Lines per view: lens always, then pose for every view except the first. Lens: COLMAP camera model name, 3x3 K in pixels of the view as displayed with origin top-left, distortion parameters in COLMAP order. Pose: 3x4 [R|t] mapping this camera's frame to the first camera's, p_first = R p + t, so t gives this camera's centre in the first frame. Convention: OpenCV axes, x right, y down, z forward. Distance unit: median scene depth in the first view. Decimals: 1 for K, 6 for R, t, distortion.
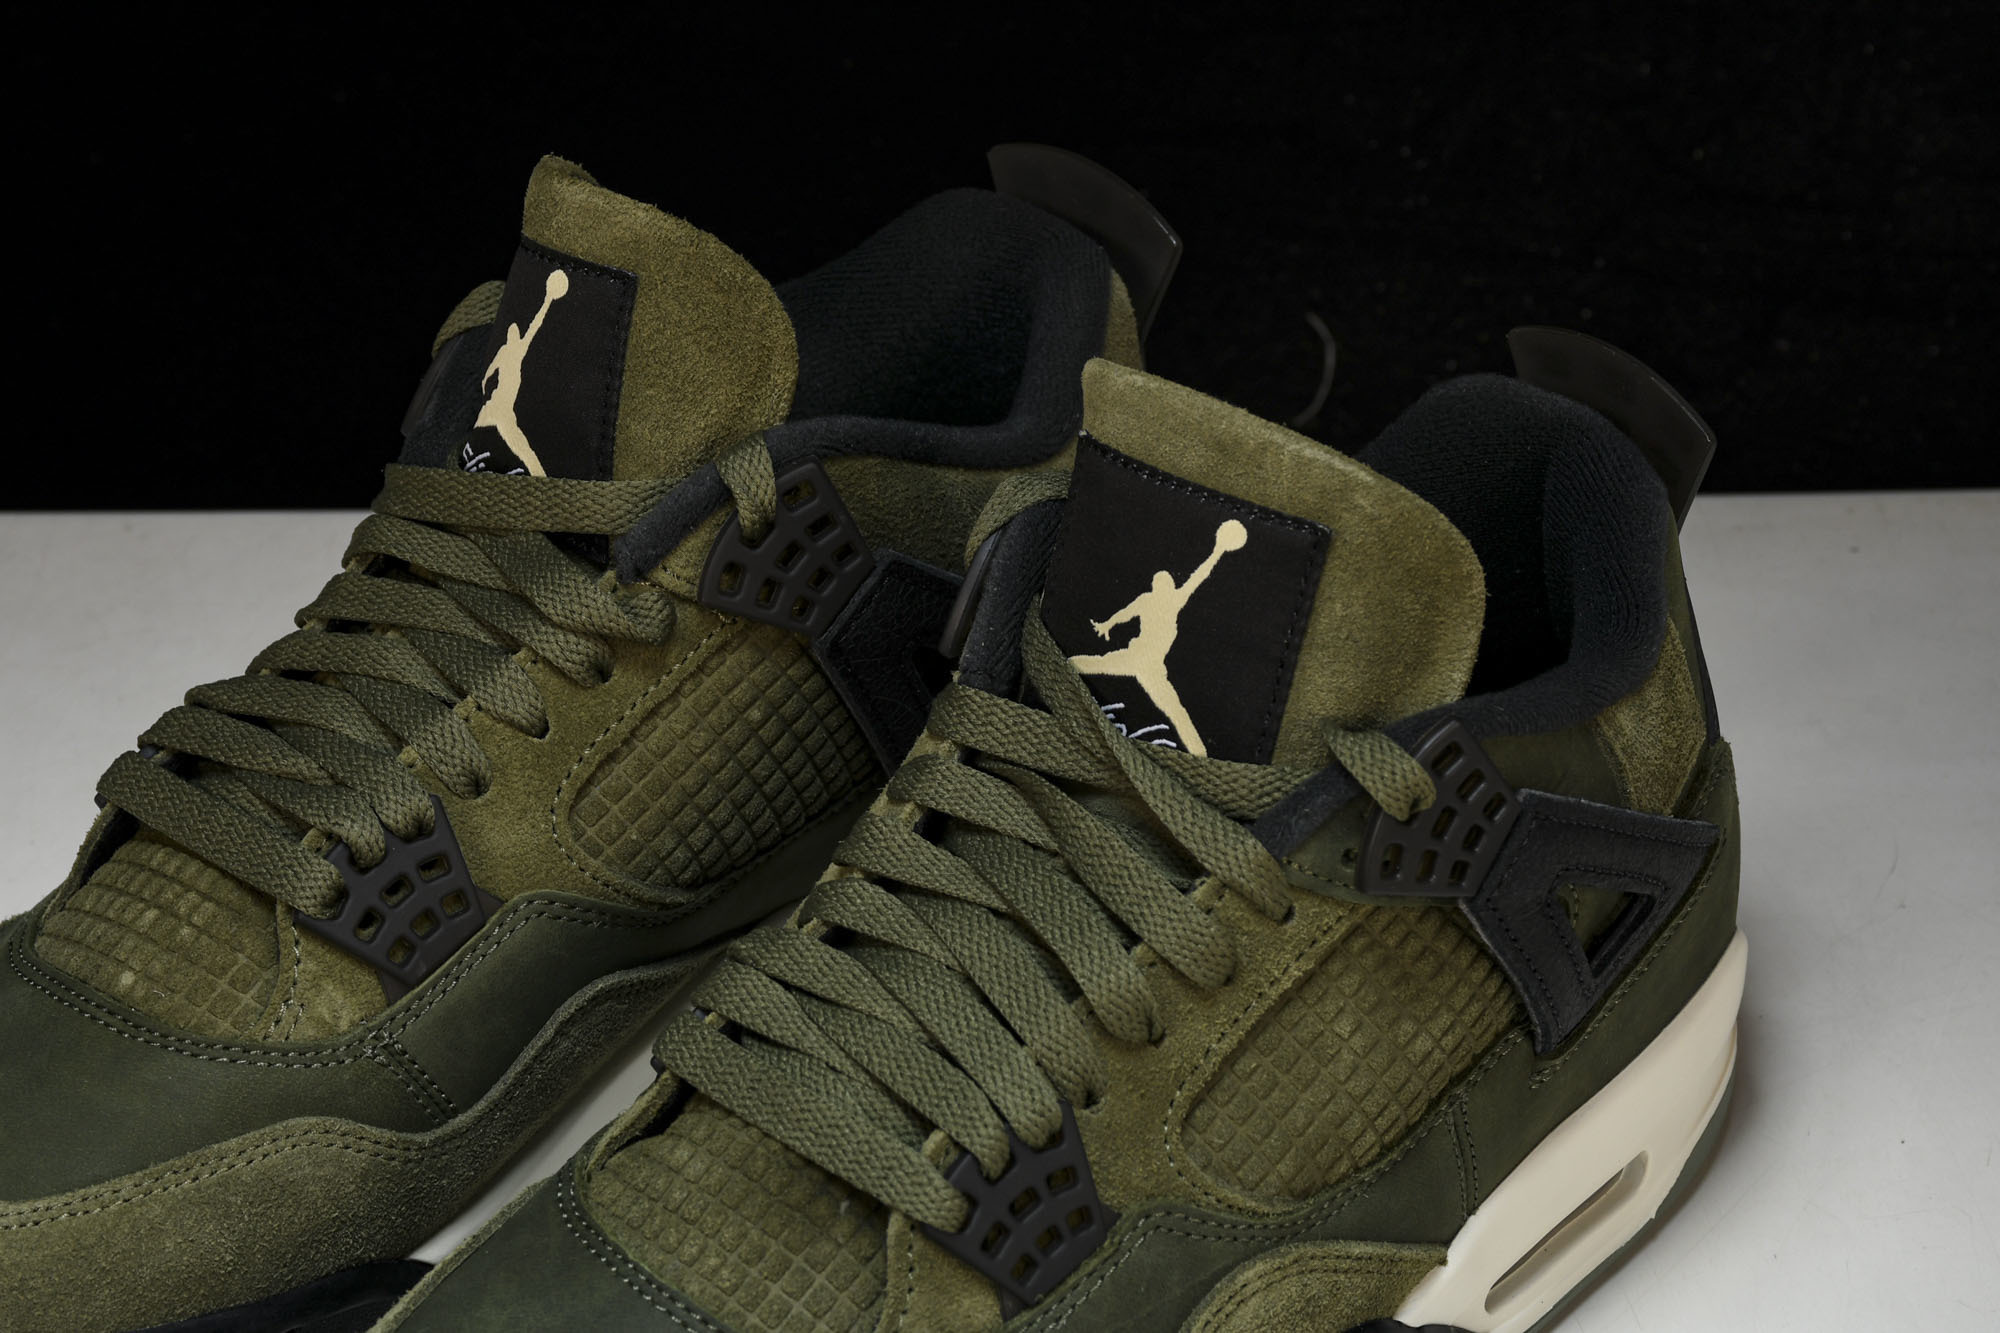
lens RADIAL K [[5207.9, 0, 1000.0], [0, 5207.9, 666.5], [0, 0, 1]] dist [0.562413, 0.075732]
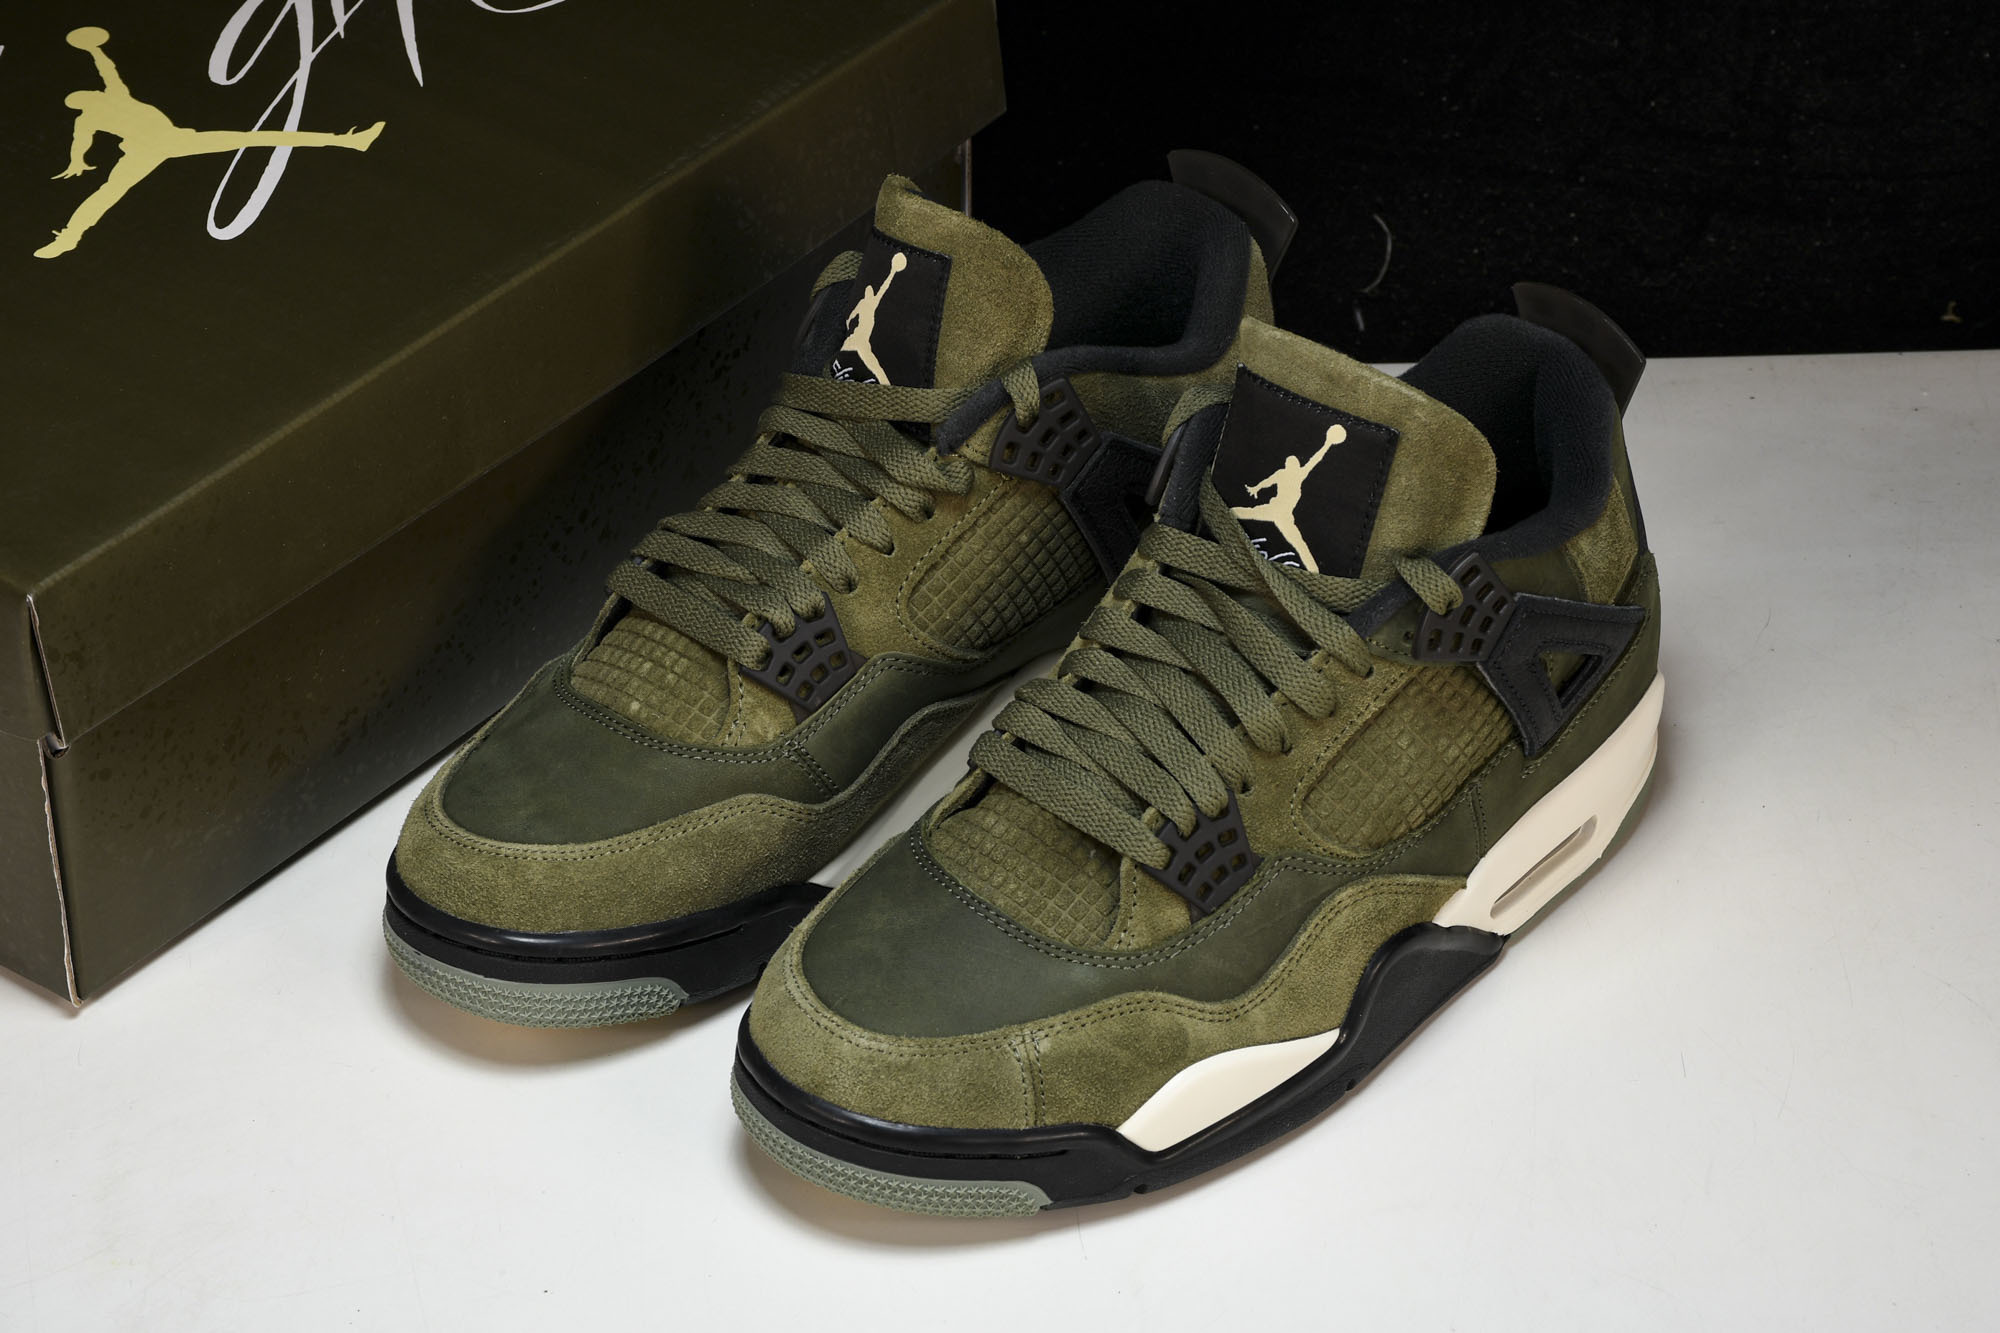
lens RADIAL K [[5270.5, 0, 1000.0], [0, 5270.5, 666.5], [0, 0, 1]] dist [0.542377, 0.612845]
pose [[0.999998, 0.001591, -0.001308, -0.053358], [-0.001492, 0.997380, 0.072322, -0.068128], [0.001420, -0.072320, 0.997380, -0.584327]]
